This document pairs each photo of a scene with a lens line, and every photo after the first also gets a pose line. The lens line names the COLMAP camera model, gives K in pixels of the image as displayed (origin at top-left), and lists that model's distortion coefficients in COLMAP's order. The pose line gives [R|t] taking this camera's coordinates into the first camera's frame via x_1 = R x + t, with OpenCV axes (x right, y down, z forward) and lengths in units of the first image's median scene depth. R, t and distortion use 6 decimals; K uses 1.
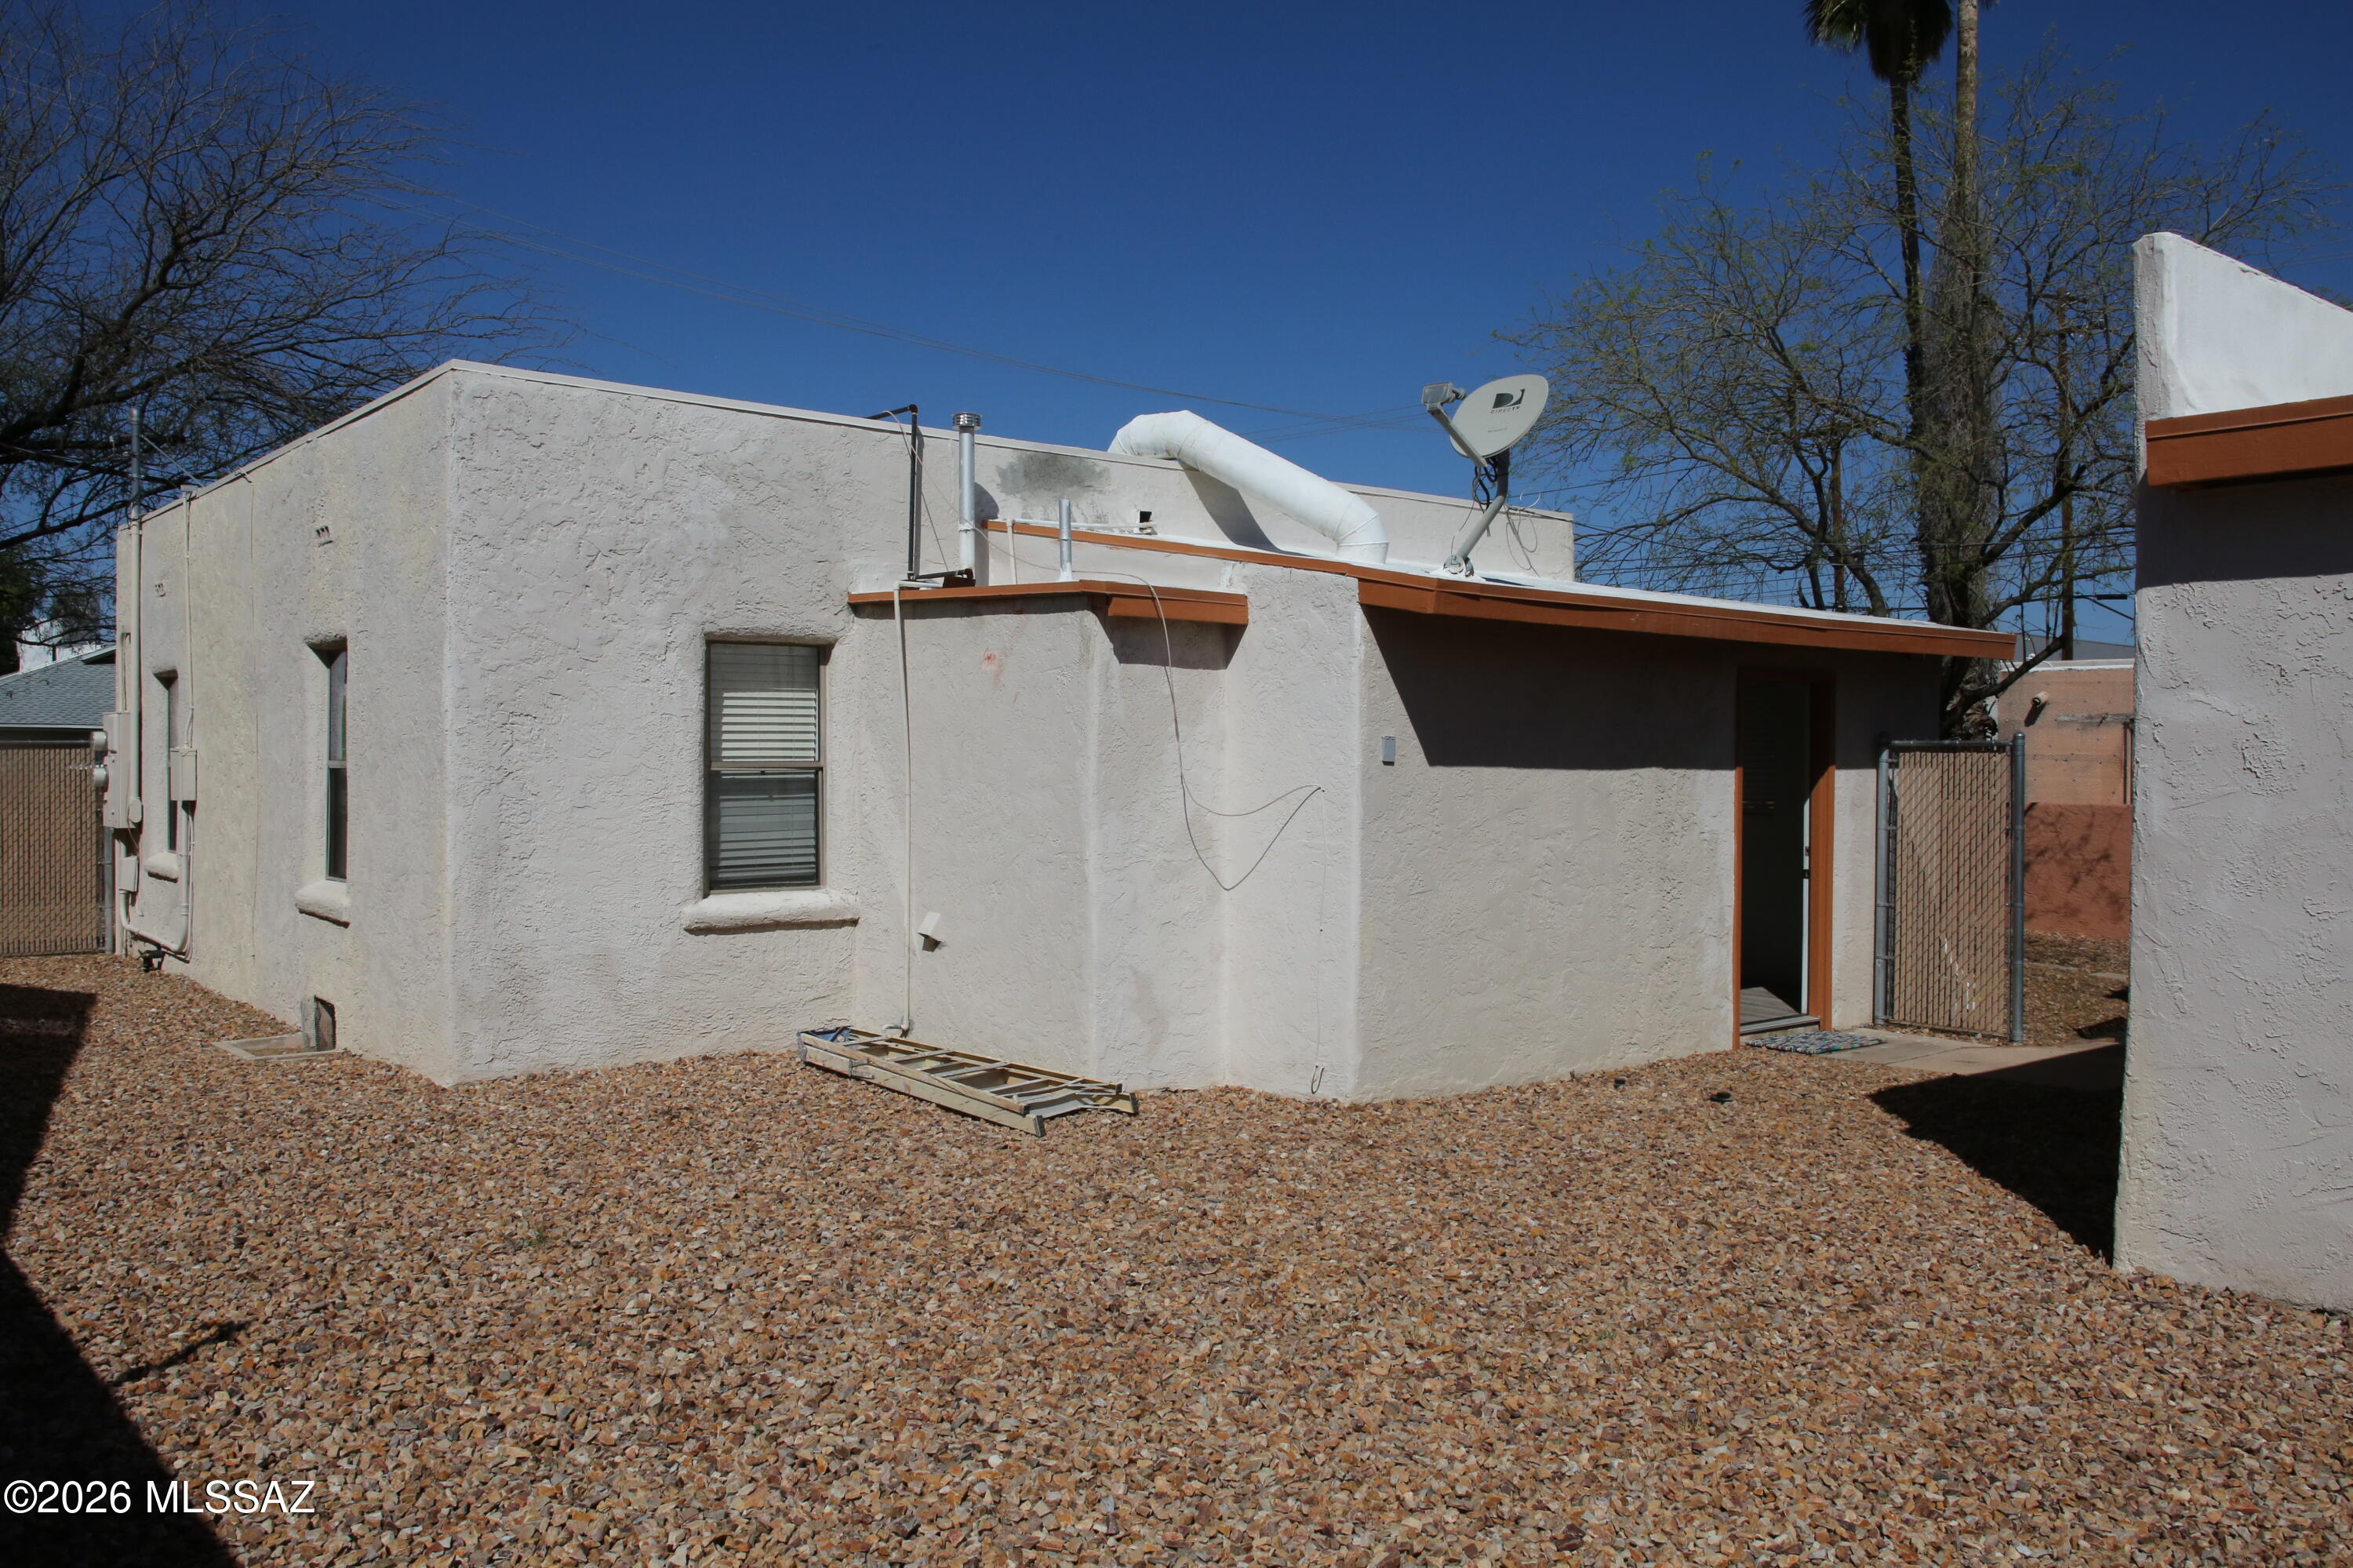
lens RADIAL K [[1900.1, 0, 1181.8], [0, 1900.1, 772.7], [0, 0, 1]] dist [-0.101096, 0.113176]
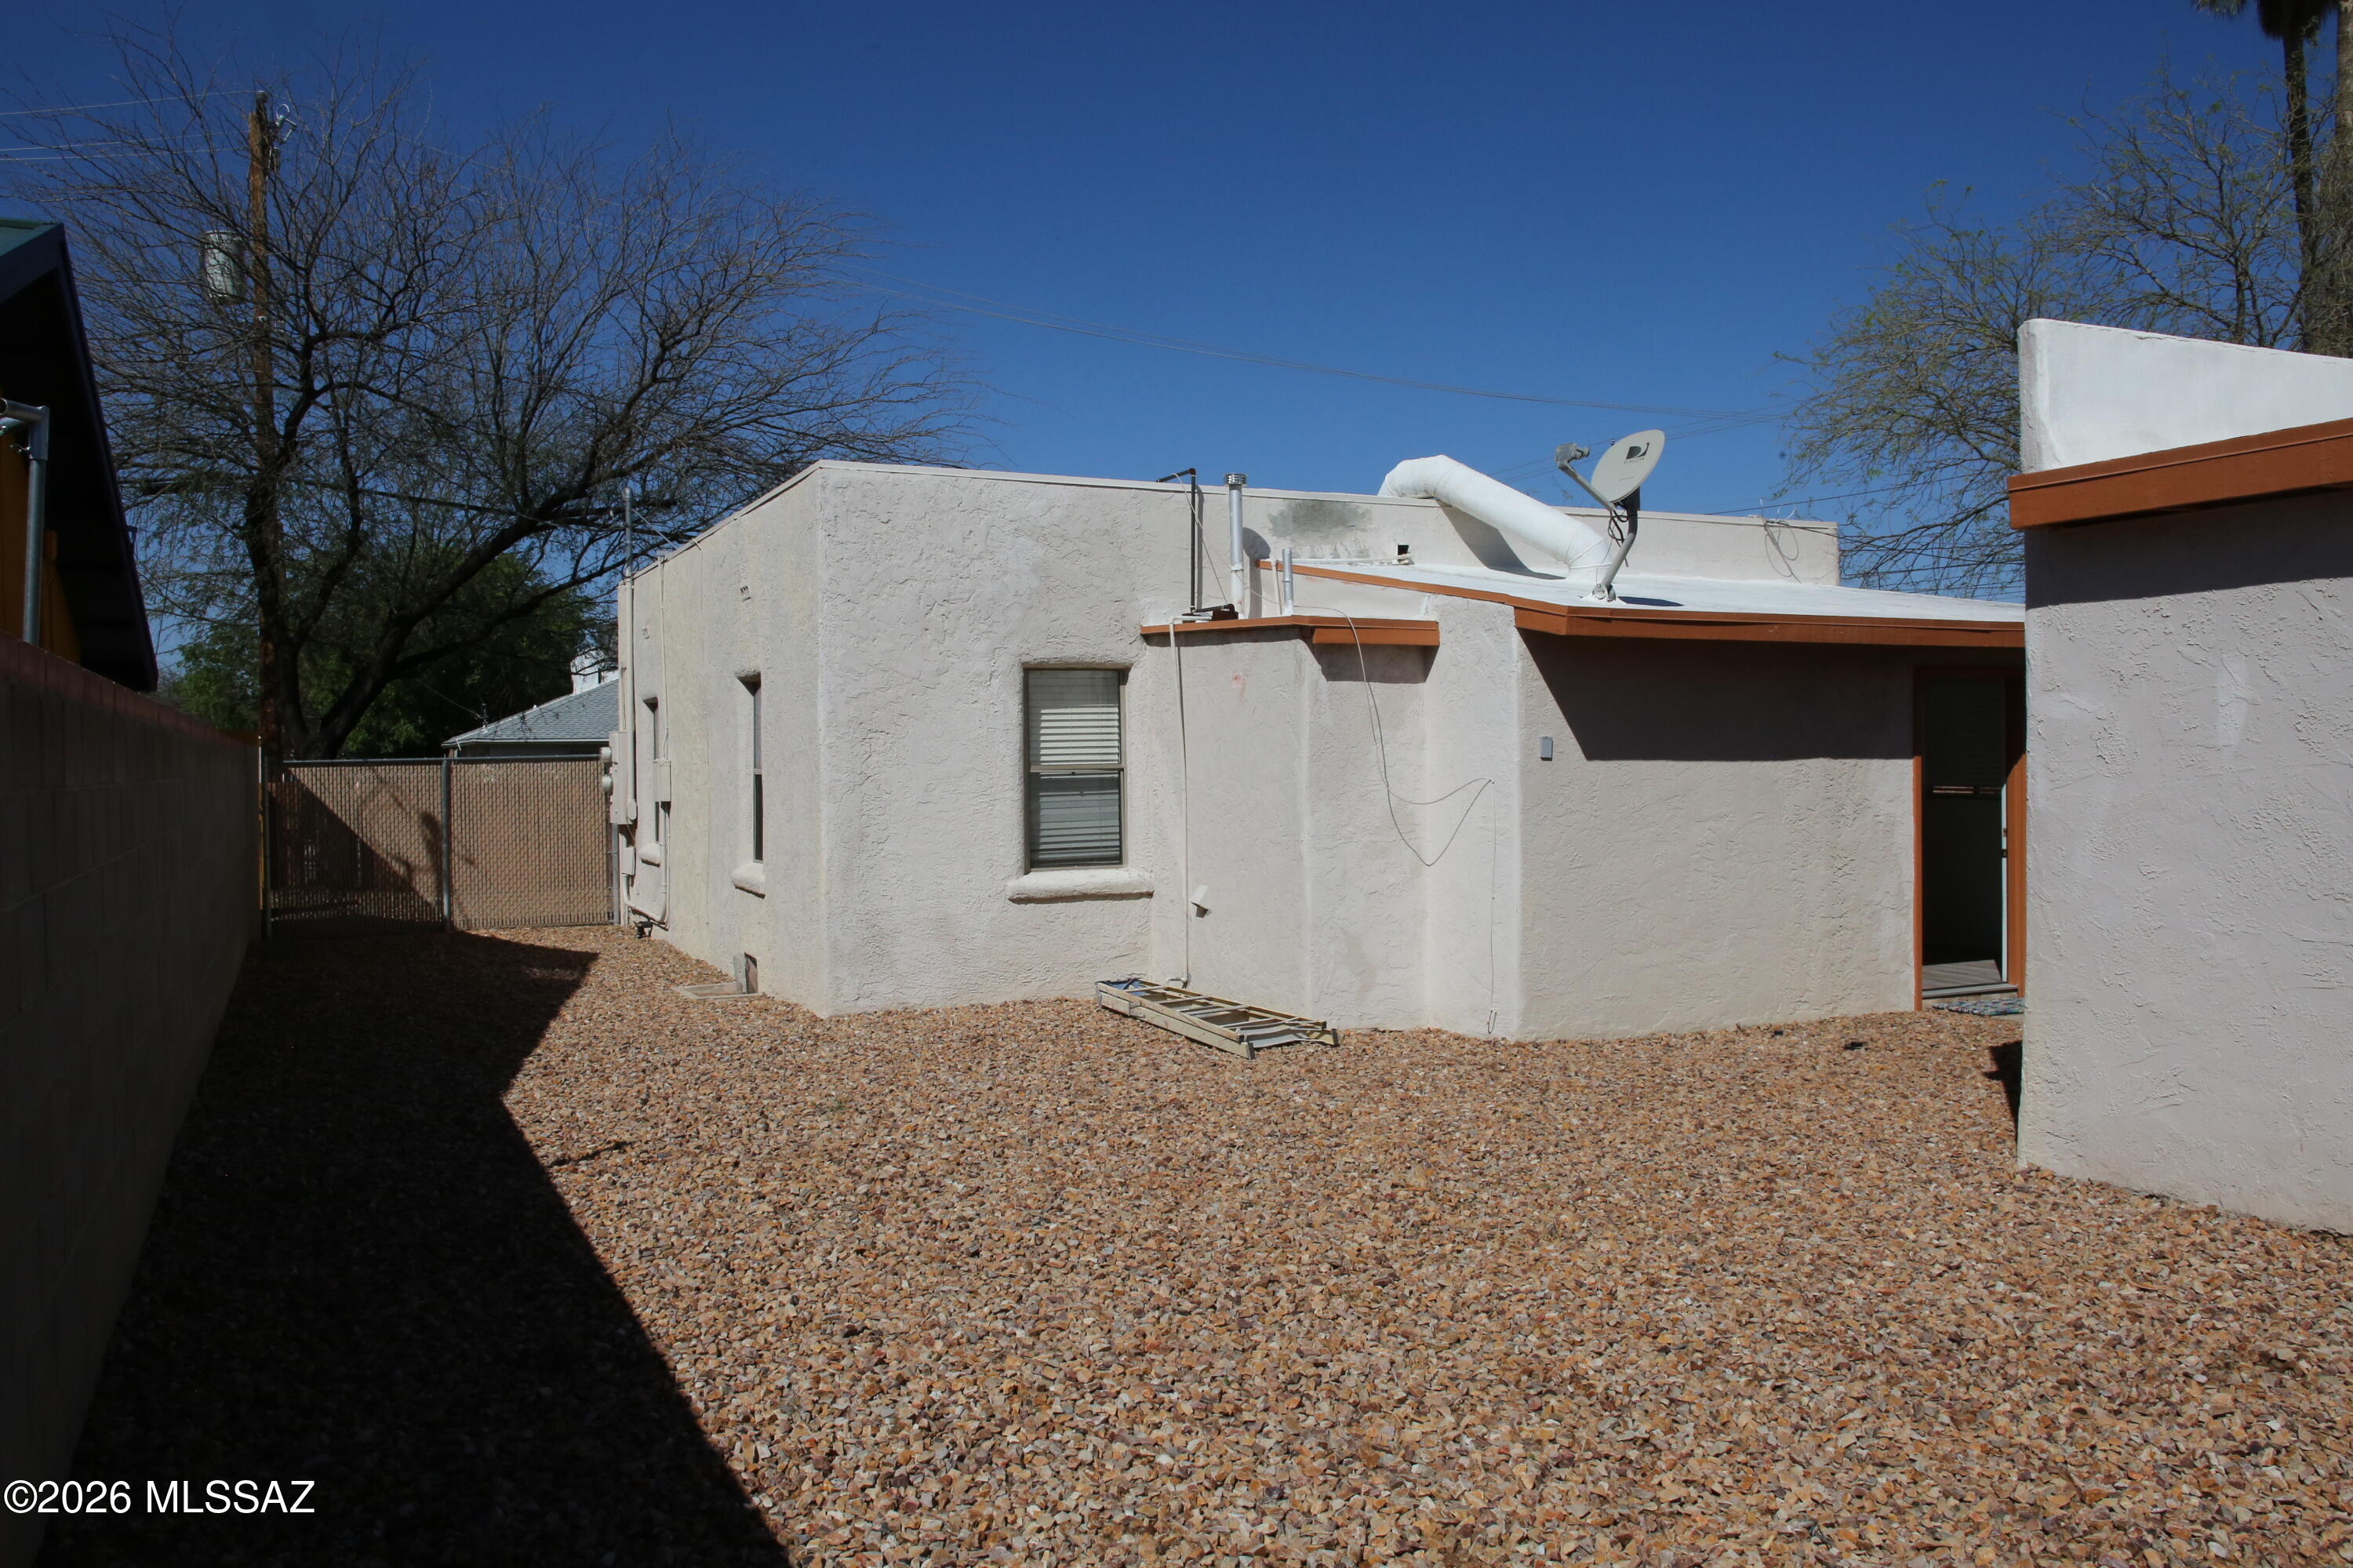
lens RADIAL K [[1900.1, 0, 1181.8], [0, 1900.1, 772.7], [0, 0, 1]] dist [-0.101096, 0.113176]
pose [[0.967781, -0.013600, -0.251424, 0.169761], [0.014150, 0.999900, 0.000380, -0.000043], [0.251394, -0.003926, 0.967877, -0.197036]]
